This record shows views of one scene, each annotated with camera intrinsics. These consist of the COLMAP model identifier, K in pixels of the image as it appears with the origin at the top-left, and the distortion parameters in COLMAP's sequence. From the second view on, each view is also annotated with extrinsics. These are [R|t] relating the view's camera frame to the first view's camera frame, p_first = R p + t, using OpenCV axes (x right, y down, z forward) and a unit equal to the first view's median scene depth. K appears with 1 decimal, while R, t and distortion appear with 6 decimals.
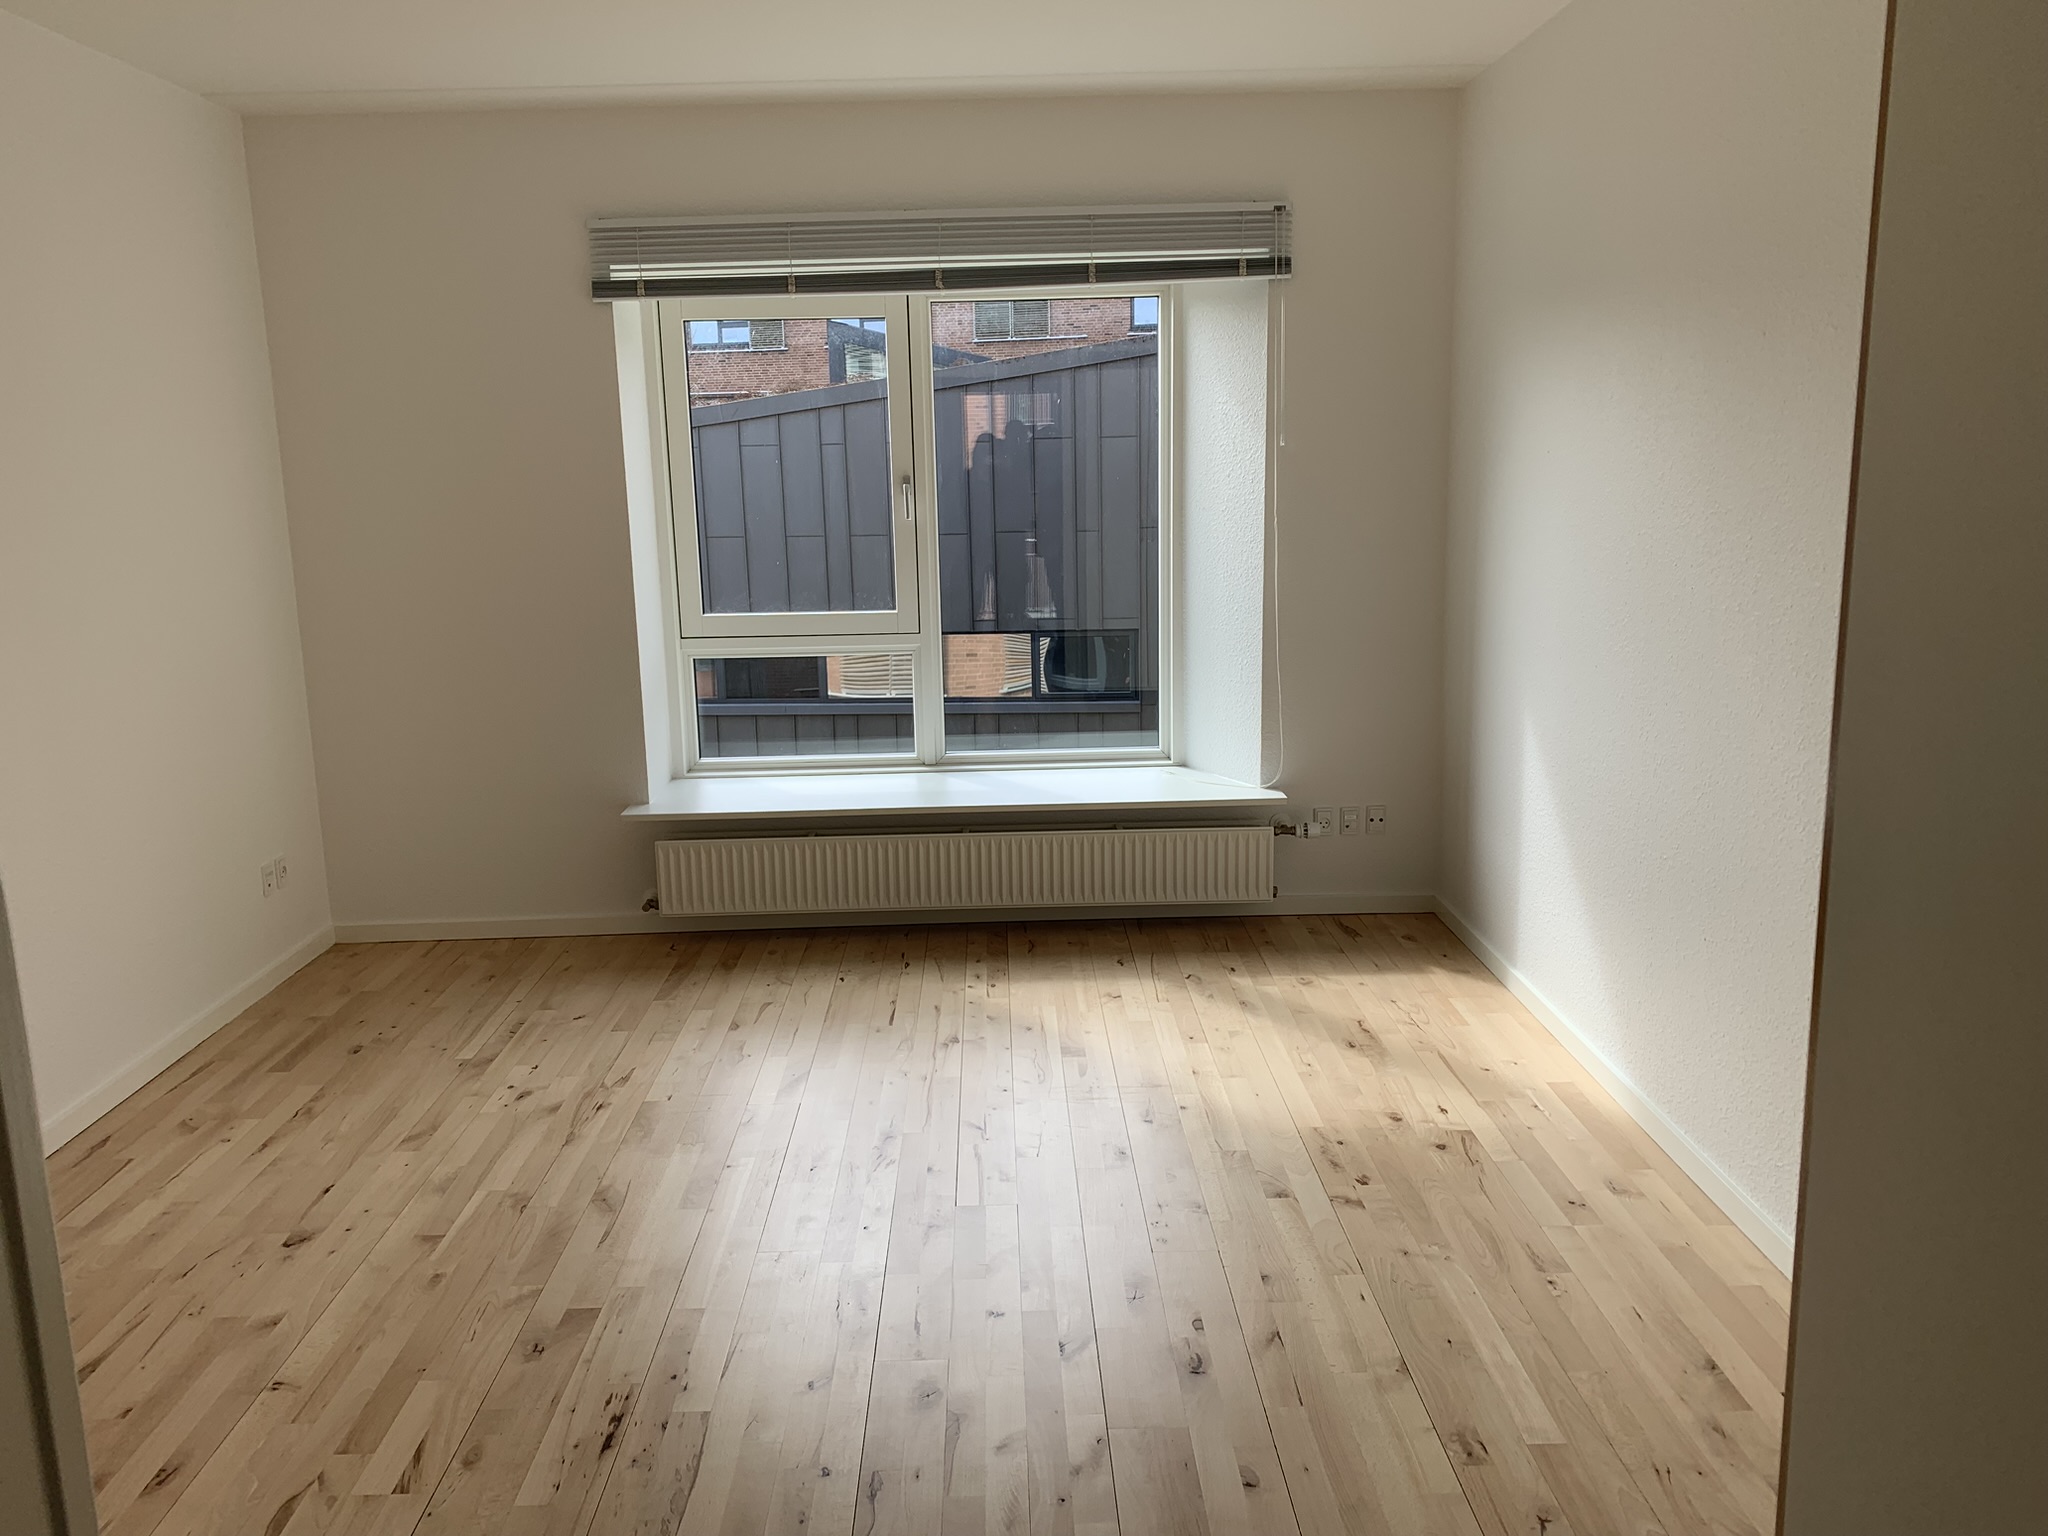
lens RADIAL K [[1563.6, 0, 1011.5], [0, 1563.6, 770.3], [0, 0, 1]] dist [0.054985, -0.053207]
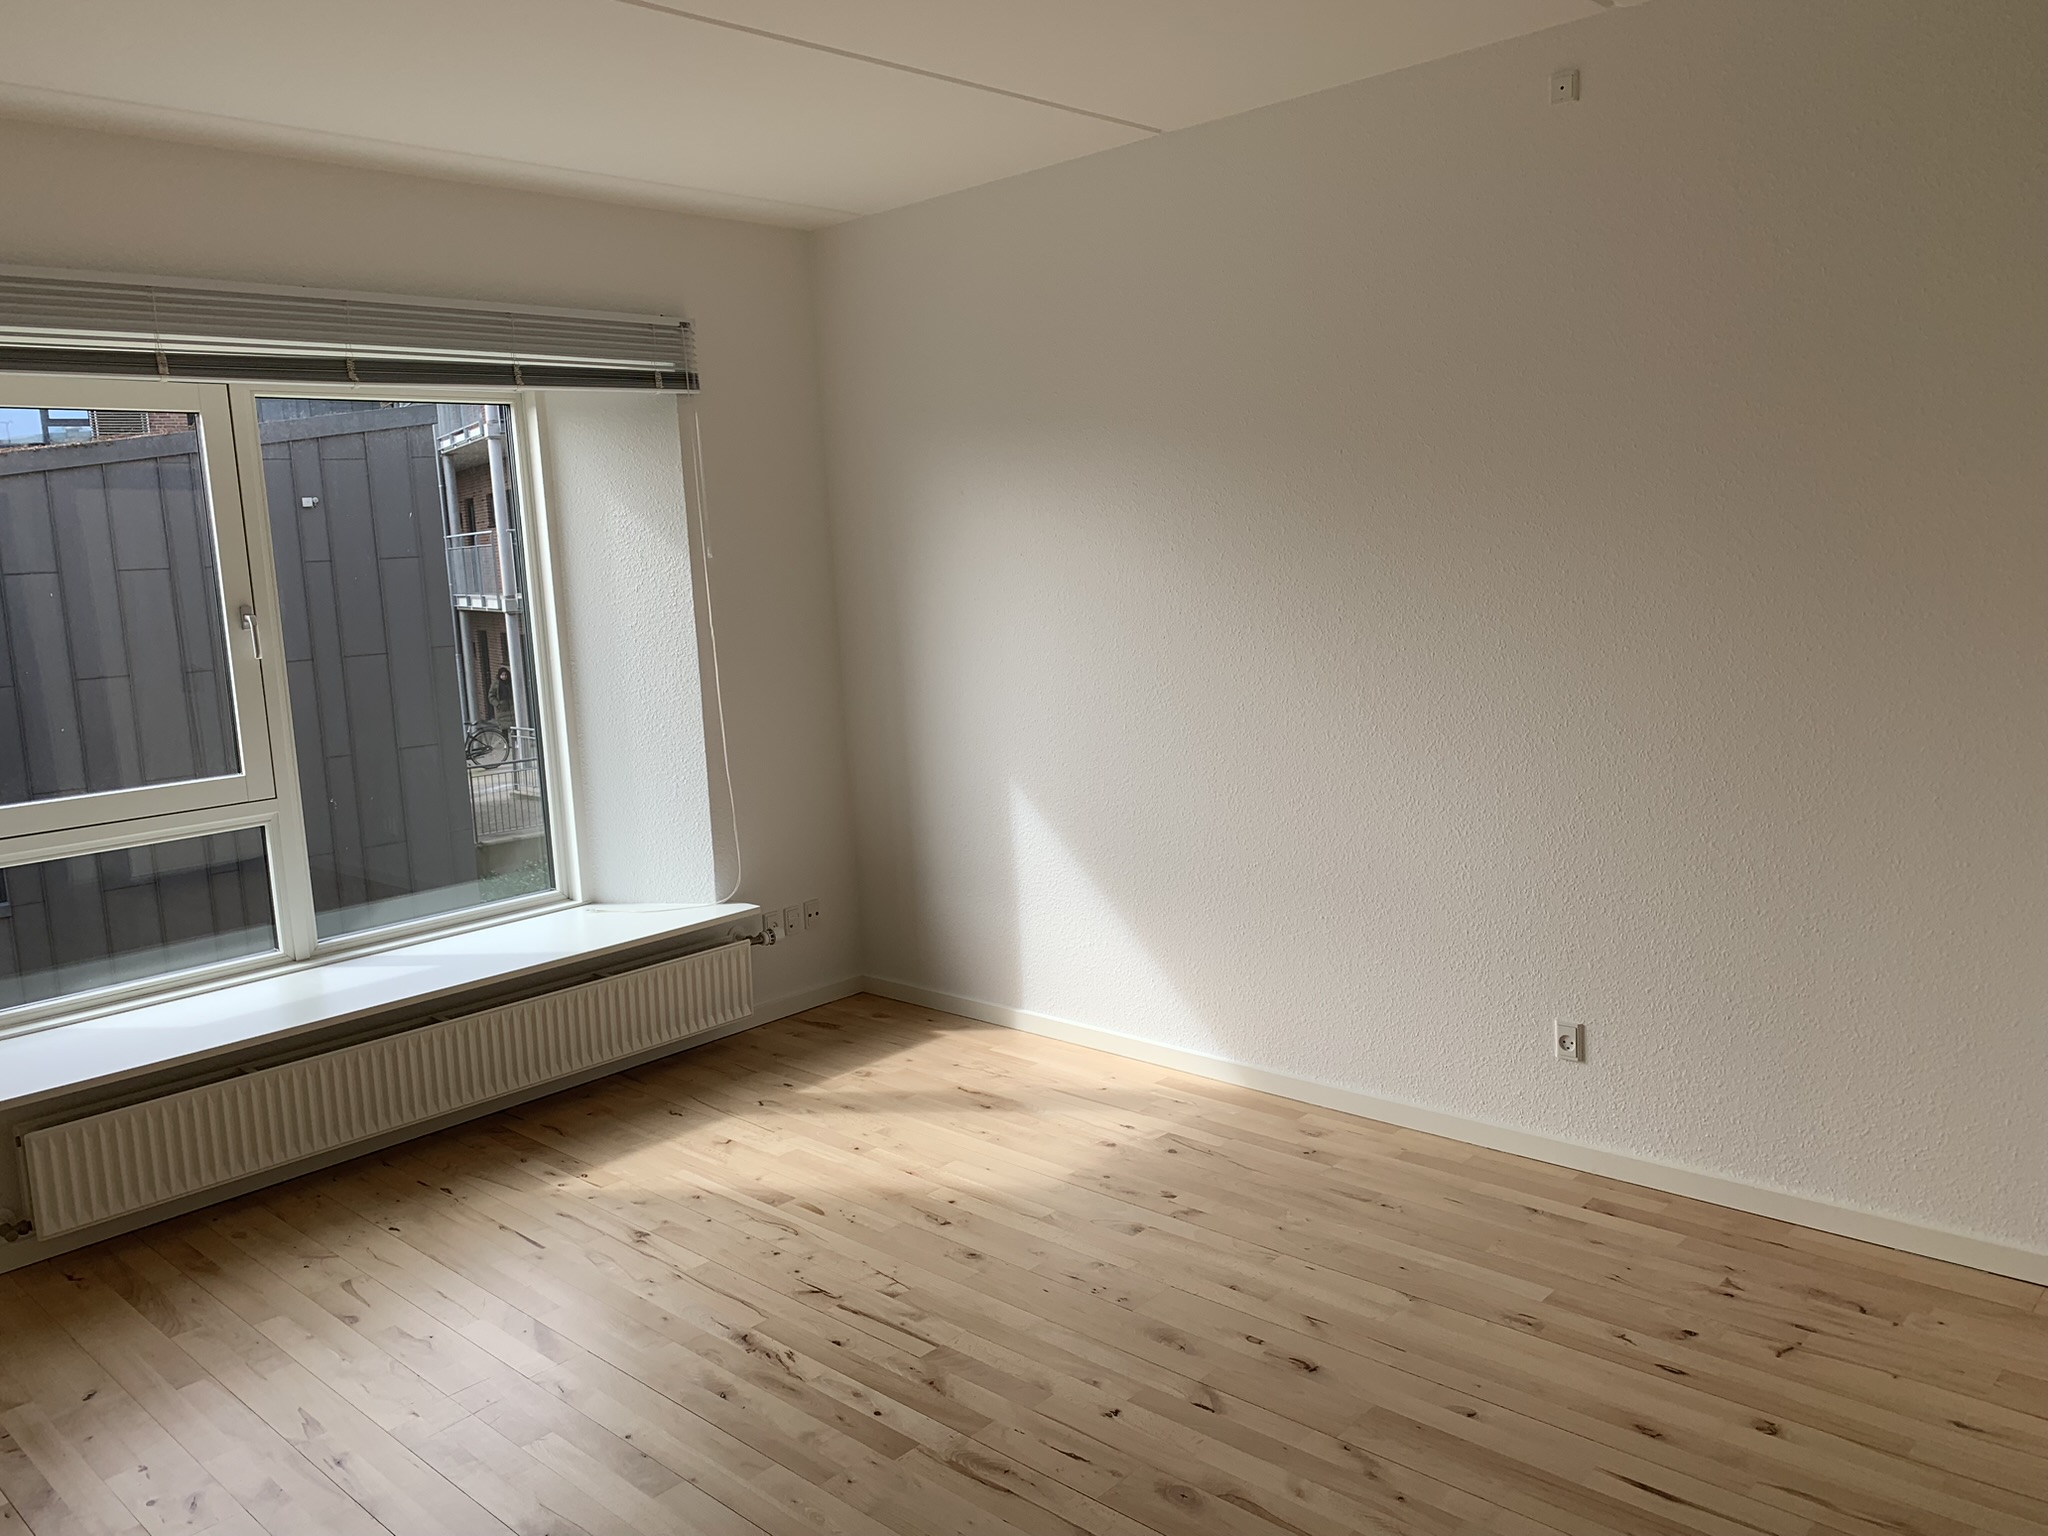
lens RADIAL K [[1563.6, 0, 1053.9], [0, 1563.6, 761.8], [0, 0, 1]] dist [0.054985, -0.053207]
pose [[0.684774, -0.115952, 0.719472, -0.420427], [0.177754, 0.984018, -0.010594, -0.030300], [-0.706745, 0.135144, 0.694441, 0.174502]]
